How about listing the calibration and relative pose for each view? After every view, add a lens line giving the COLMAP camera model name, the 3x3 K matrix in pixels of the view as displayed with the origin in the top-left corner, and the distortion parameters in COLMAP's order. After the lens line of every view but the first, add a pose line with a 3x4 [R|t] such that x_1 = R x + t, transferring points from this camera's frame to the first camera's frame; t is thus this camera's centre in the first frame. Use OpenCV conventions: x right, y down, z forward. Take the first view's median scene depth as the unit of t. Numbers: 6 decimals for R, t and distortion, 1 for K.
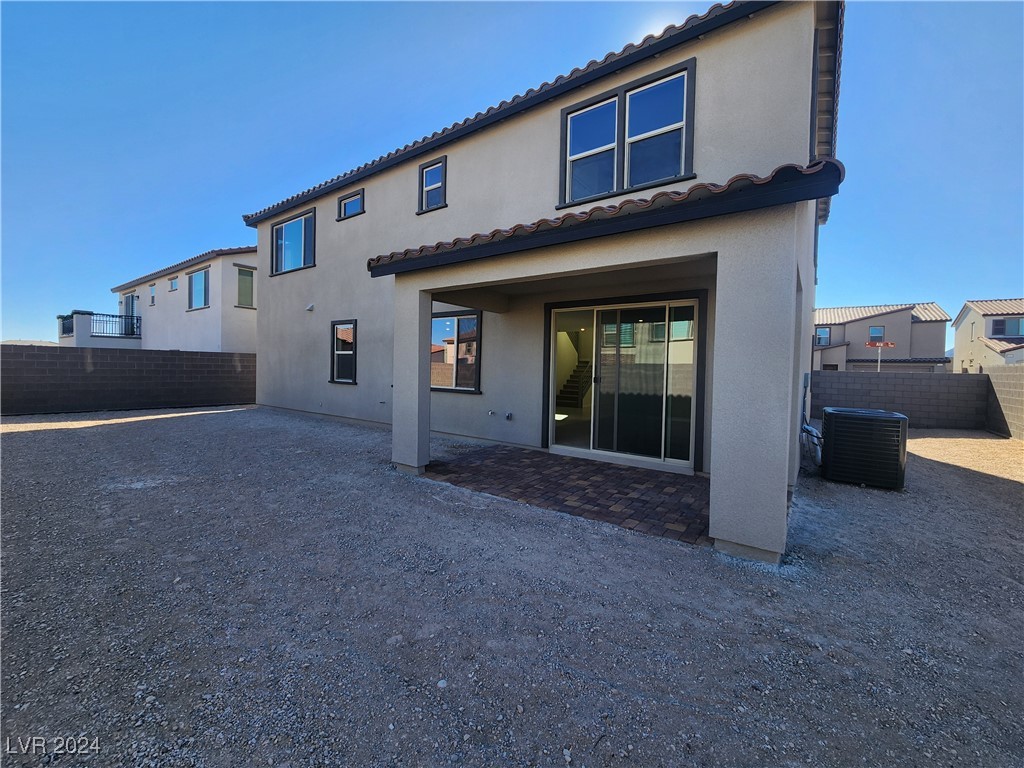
lens RADIAL K [[418.5, 0, 514.7], [0, 418.5, 377.3], [0, 0, 1]] dist [0.000876, -0.000736]
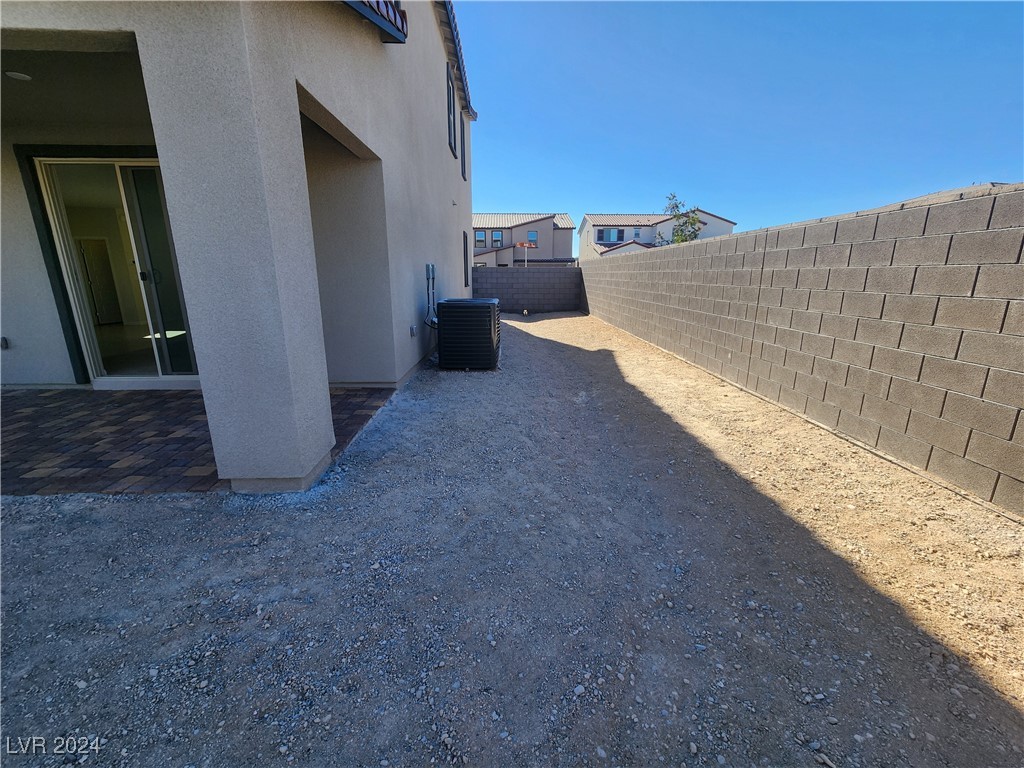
lens RADIAL K [[418.5, 0, 514.7], [0, 418.5, 377.3], [0, 0, 1]] dist [0.000876, -0.000736]
pose [[0.797132, -0.165036, 0.580813, 0.293734], [0.031273, 0.971915, 0.233245, 0.030344], [-0.602994, -0.167763, 0.779906, 0.083434]]
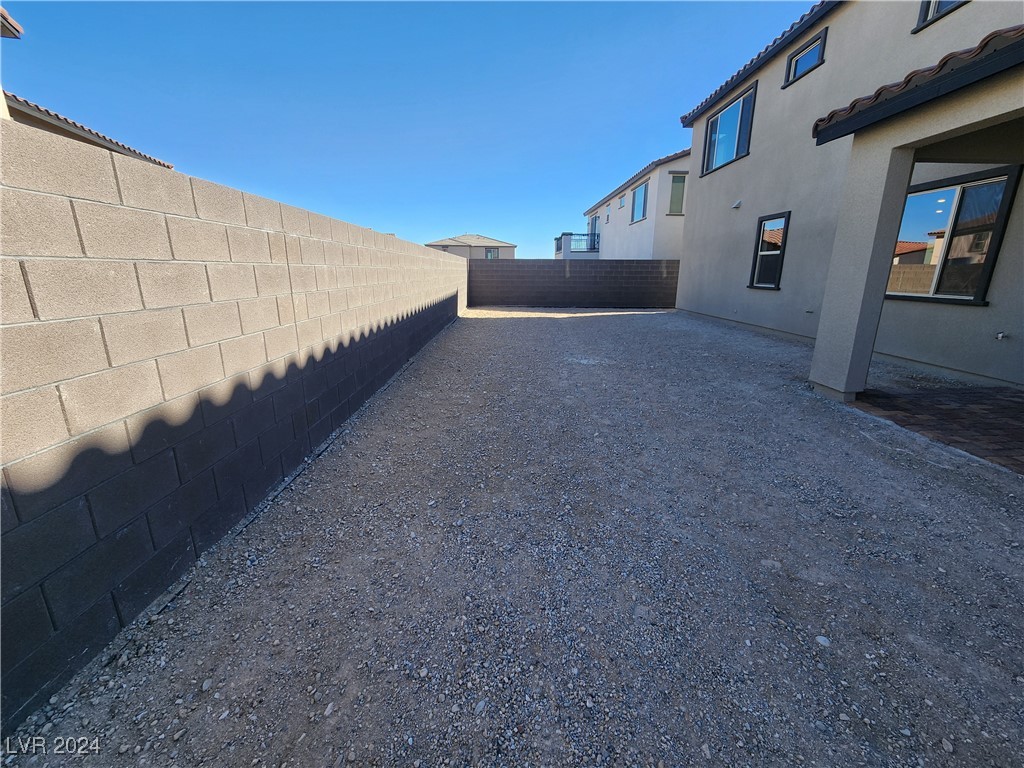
lens RADIAL K [[418.5, 0, 514.7], [0, 418.5, 377.3], [0, 0, 1]] dist [0.000876, -0.000736]
pose [[0.603555, 0.178809, -0.777013, 0.002883], [-0.009174, 0.976022, 0.217480, 0.019196], [0.797269, -0.124133, 0.590723, 0.034138]]
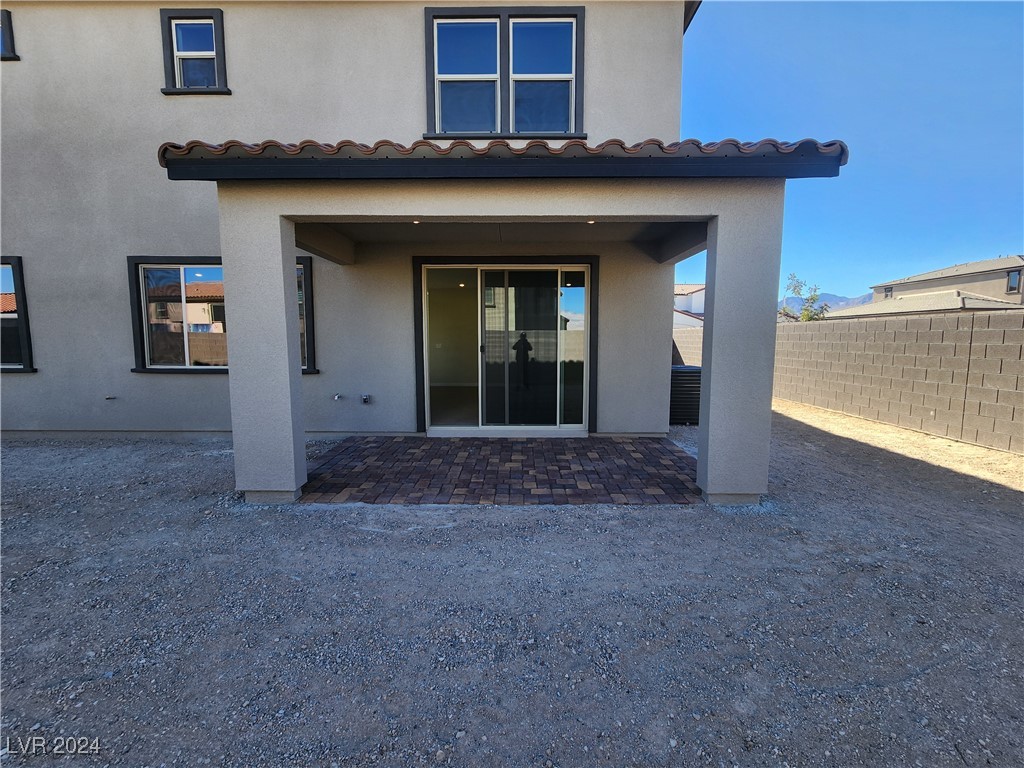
lens RADIAL K [[418.5, 0, 514.7], [0, 418.5, 377.3], [0, 0, 1]] dist [0.000876, -0.000736]
pose [[0.814830, -0.075192, 0.574803, -0.312815], [0.030162, 0.995708, 0.087495, -0.010441], [-0.578915, -0.053956, 0.813601, 0.268718]]
